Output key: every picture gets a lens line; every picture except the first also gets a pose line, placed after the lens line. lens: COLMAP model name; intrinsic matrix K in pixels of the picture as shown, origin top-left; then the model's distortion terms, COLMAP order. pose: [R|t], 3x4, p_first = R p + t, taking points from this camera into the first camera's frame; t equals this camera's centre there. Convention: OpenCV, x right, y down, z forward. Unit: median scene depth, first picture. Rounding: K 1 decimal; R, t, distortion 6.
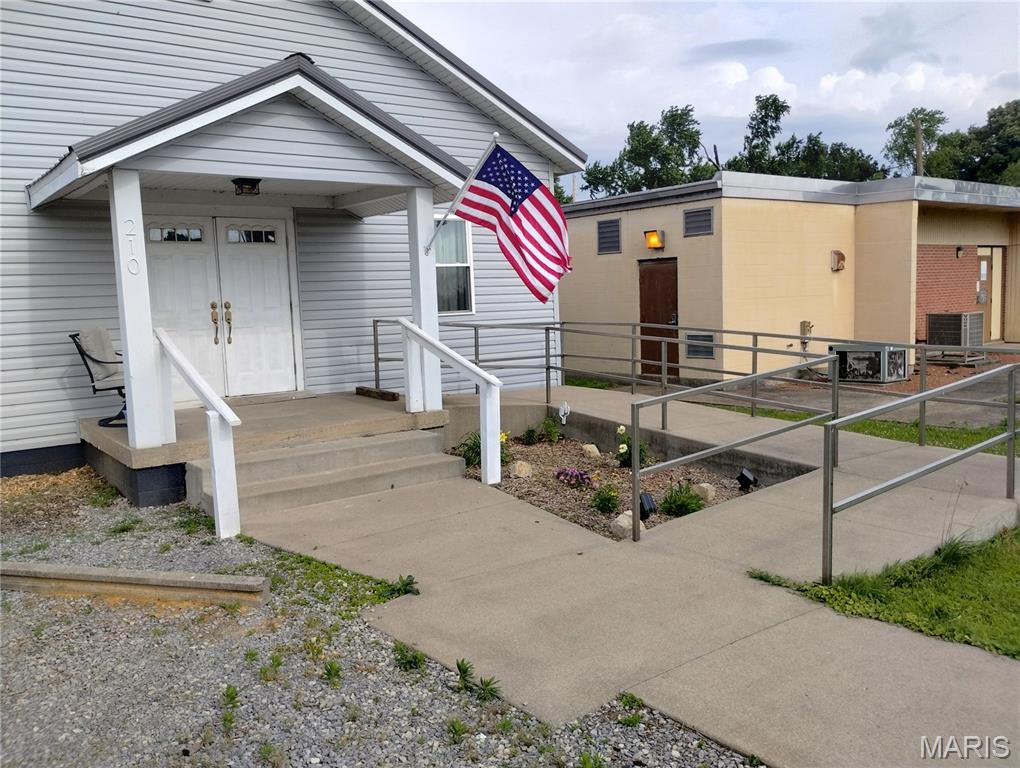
lens RADIAL K [[849.9, 0, 510.0], [0, 849.9, 384.0], [0, 0, 1]] dist [0.031424, -0.002663]
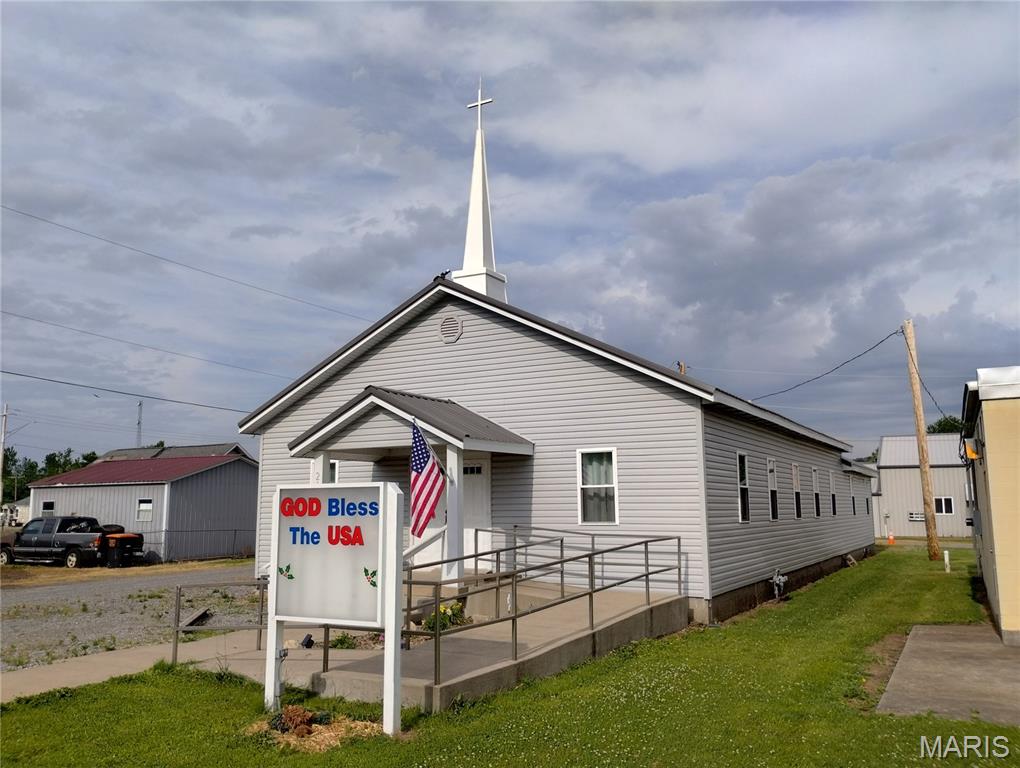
lens RADIAL K [[849.9, 0, 510.0], [0, 849.9, 384.0], [0, 0, 1]] dist [0.031424, -0.002663]
pose [[0.421947, -0.101781, -0.900889, 0.777587], [-0.100467, 0.982309, -0.158035, -0.054121], [0.901037, 0.157192, 0.404257, 0.238877]]
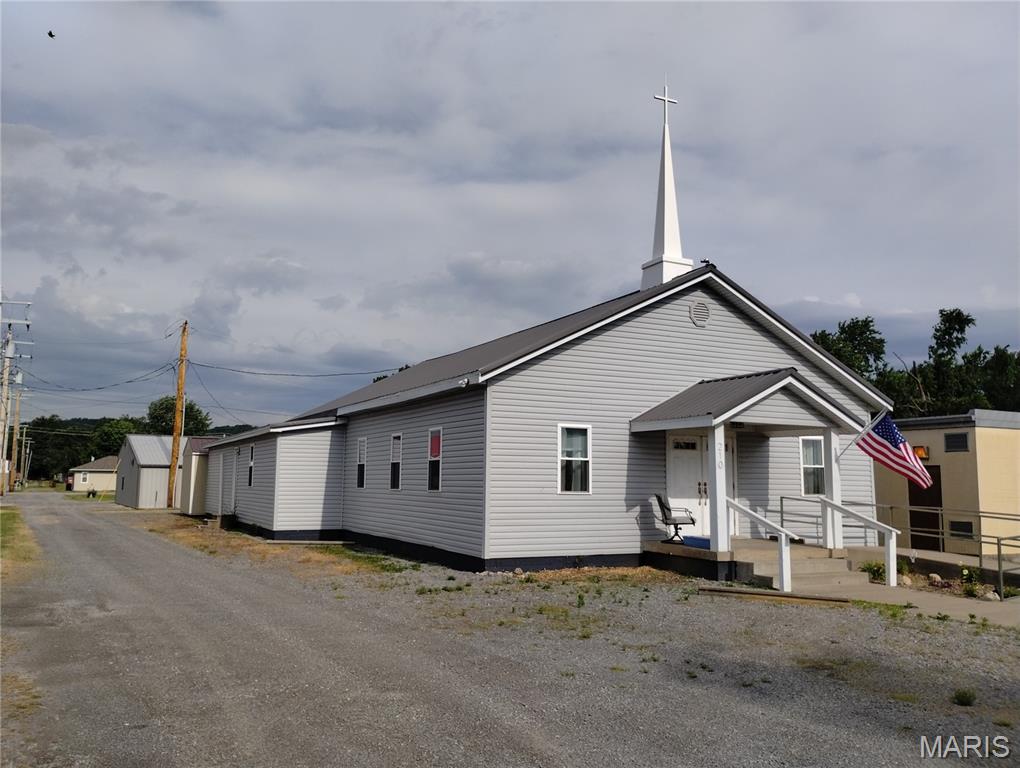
lens RADIAL K [[849.9, 0, 510.0], [0, 849.9, 384.0], [0, 0, 1]] dist [0.031424, -0.002663]
pose [[0.984115, 0.030678, -0.174864, -0.270868], [-0.067112, 0.976154, -0.206444, 0.063911], [0.164361, 0.214900, 0.962706, -0.540827]]
